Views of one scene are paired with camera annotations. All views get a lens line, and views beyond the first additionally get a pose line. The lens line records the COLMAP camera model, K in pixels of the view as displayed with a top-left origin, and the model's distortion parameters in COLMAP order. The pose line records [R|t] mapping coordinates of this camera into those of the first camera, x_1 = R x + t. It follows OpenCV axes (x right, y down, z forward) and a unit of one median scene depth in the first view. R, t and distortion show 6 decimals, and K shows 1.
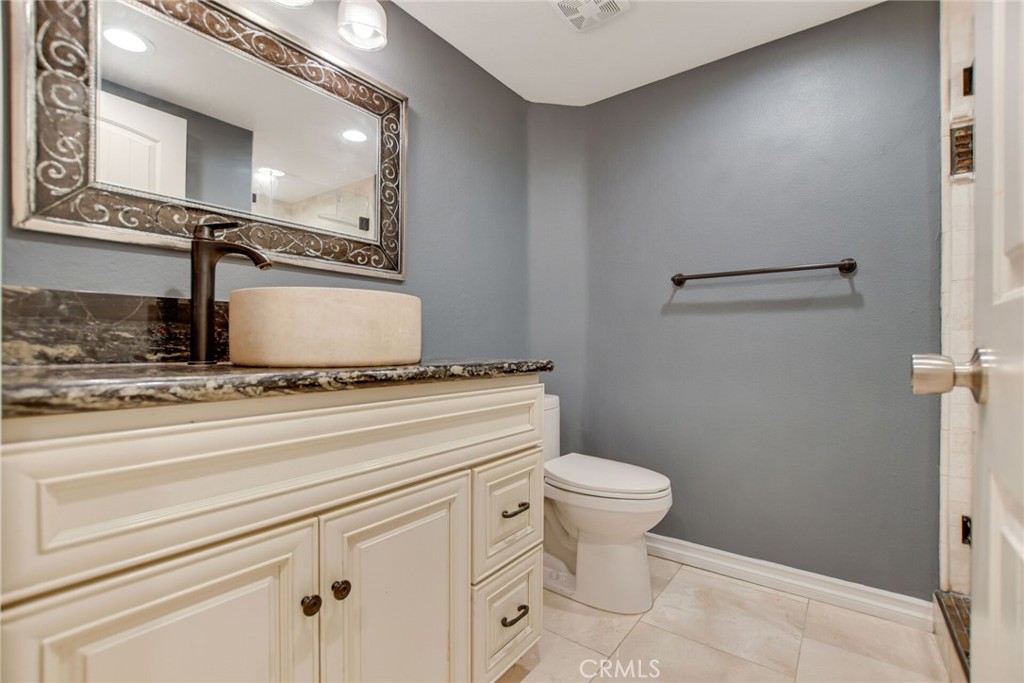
lens RADIAL K [[451.5, 0, 512.0], [0, 451.5, 341.5], [0, 0, 1]] dist [-0.012953, -0.000095]
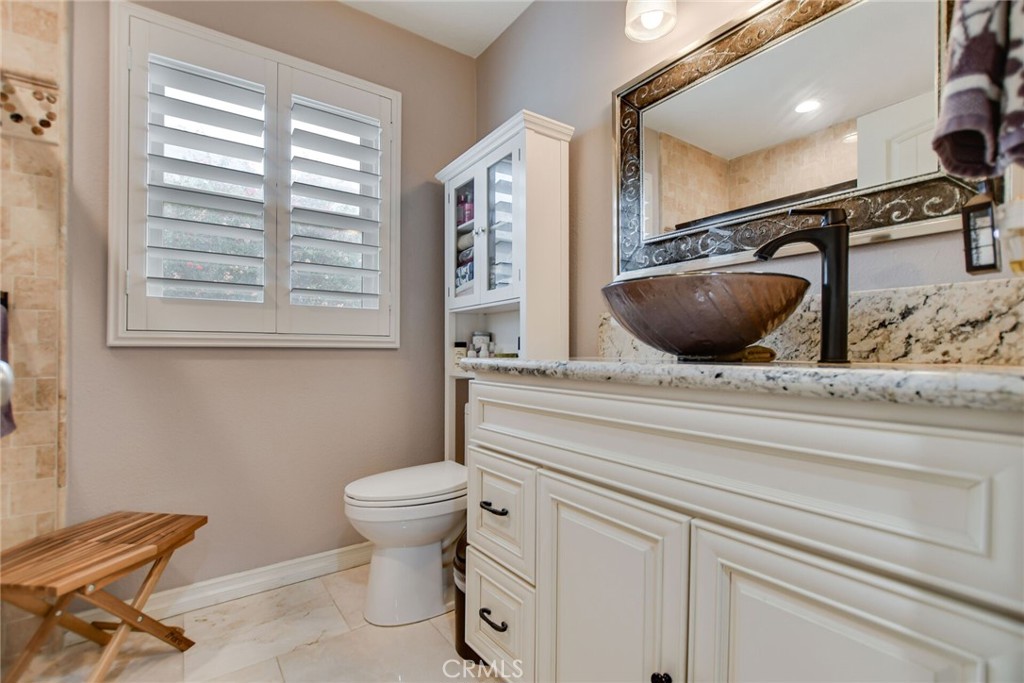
lens RADIAL K [[482.4, 0, 507.7], [0, 482.4, 346.5], [0, 0, 1]] dist [-0.001656, 0.000184]
pose [[-0.295125, -0.006827, -0.955434, 0.703442], [0.005640, 0.999945, -0.008887, 0.018201], [0.955442, -0.008011, -0.295070, 0.929604]]
